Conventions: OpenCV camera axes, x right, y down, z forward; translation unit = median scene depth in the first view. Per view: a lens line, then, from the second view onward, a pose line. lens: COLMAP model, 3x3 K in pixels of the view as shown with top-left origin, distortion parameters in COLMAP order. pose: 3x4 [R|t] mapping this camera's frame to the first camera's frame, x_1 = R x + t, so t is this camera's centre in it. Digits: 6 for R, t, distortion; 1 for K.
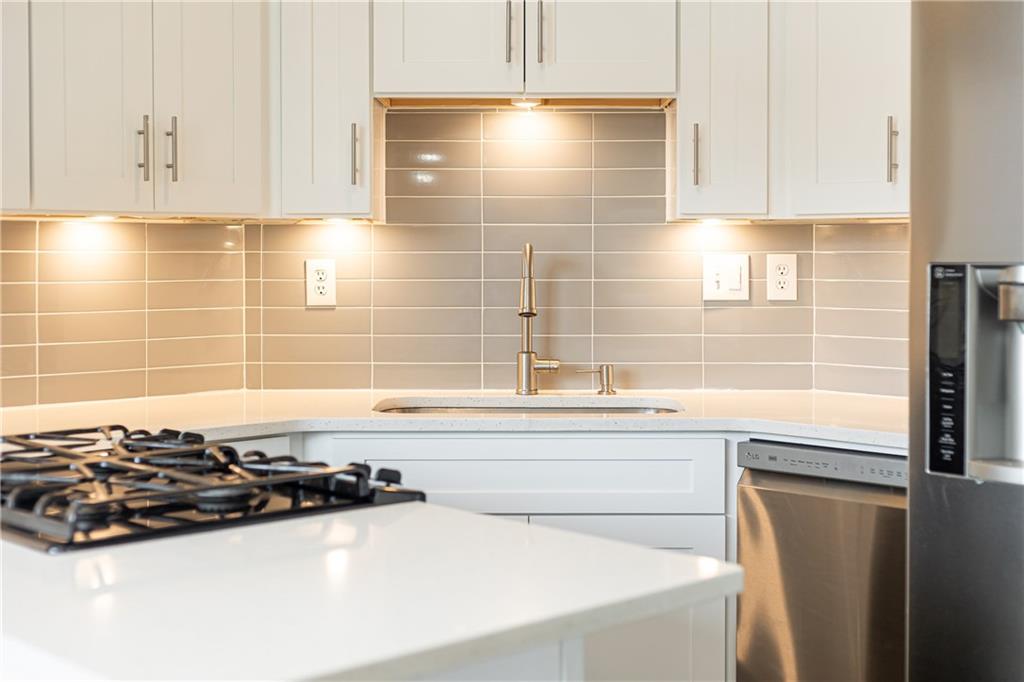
lens RADIAL K [[1491.8, 0, 548.8], [0, 1491.8, 269.8], [0, 0, 1]] dist [-0.015779, 0.000000]
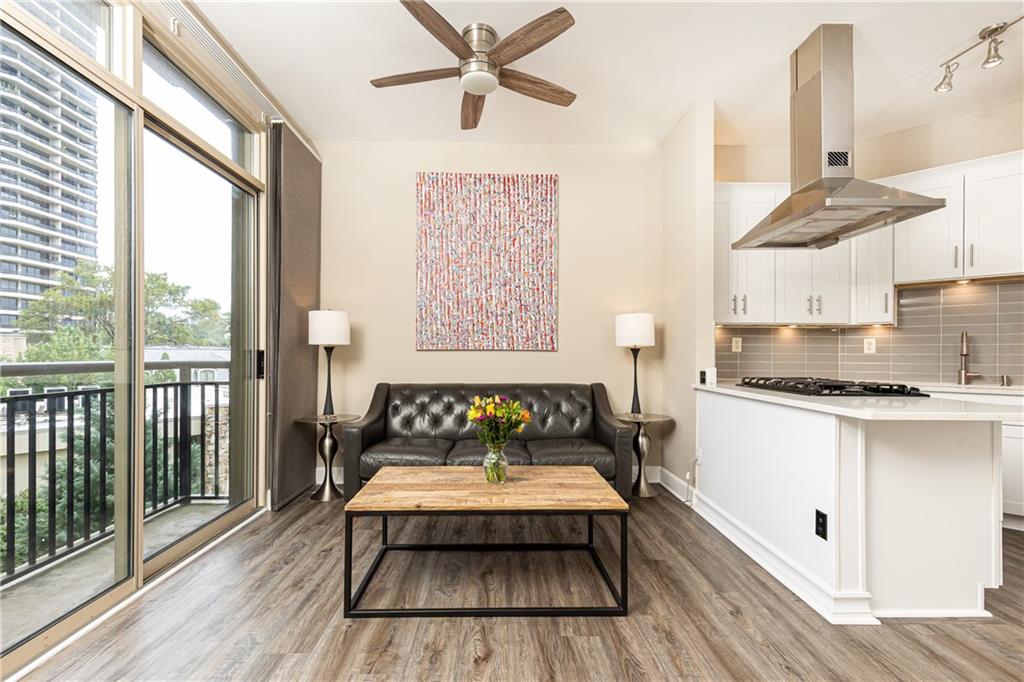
lens RADIAL K [[467.0, 0, 505.8], [0, 467.0, 351.7], [0, 0, 1]] dist [0.009306, 0.000597]
pose [[0.721345, -0.000300, -0.692576, -0.021889], [-0.016746, 0.999700, -0.017875, 0.051846], [0.692373, 0.024492, 0.721124, -0.245887]]
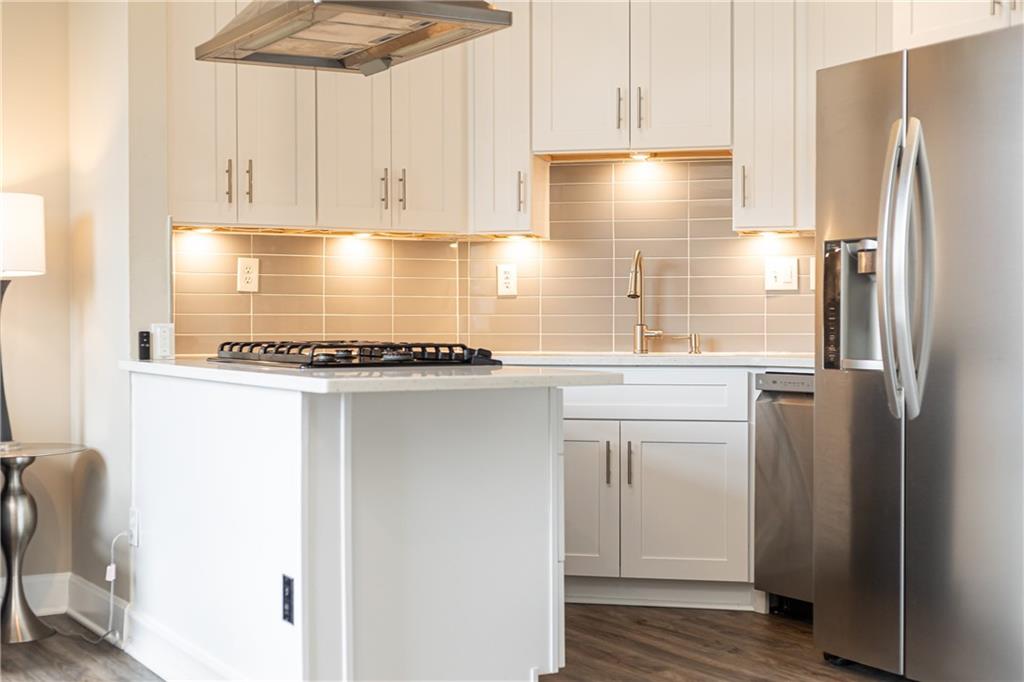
lens RADIAL K [[1491.8, 0, 508.2], [0, 1491.8, 339.1], [0, 0, 1]] dist [-0.015779, 0.000000]
pose [[0.969398, 0.001762, -0.245487, 0.220858], [-0.002928, 0.999986, -0.004388, 0.076329], [0.245476, 0.004973, 0.969390, -0.460699]]
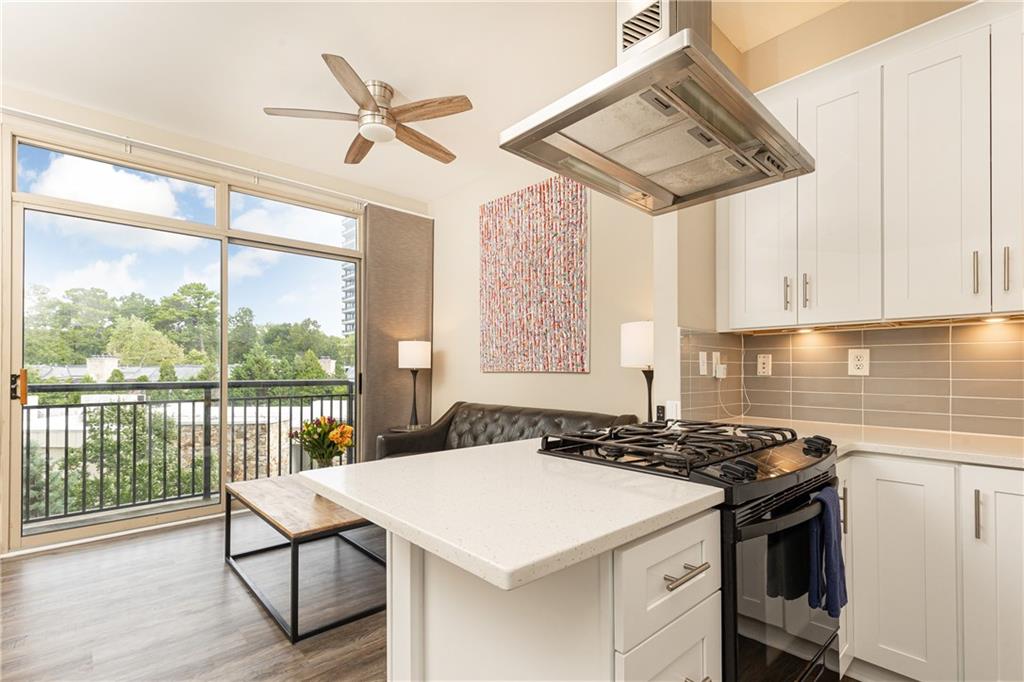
lens RADIAL K [[467.0, 0, 510.0], [0, 467.0, 368.0], [0, 0, 1]] dist [0.009306, 0.000597]
pose [[-0.045092, 0.003014, -0.998978, 0.219588], [-0.015245, 0.999877, 0.003705, 0.019679], [0.998867, 0.015396, -0.045040, 0.466233]]
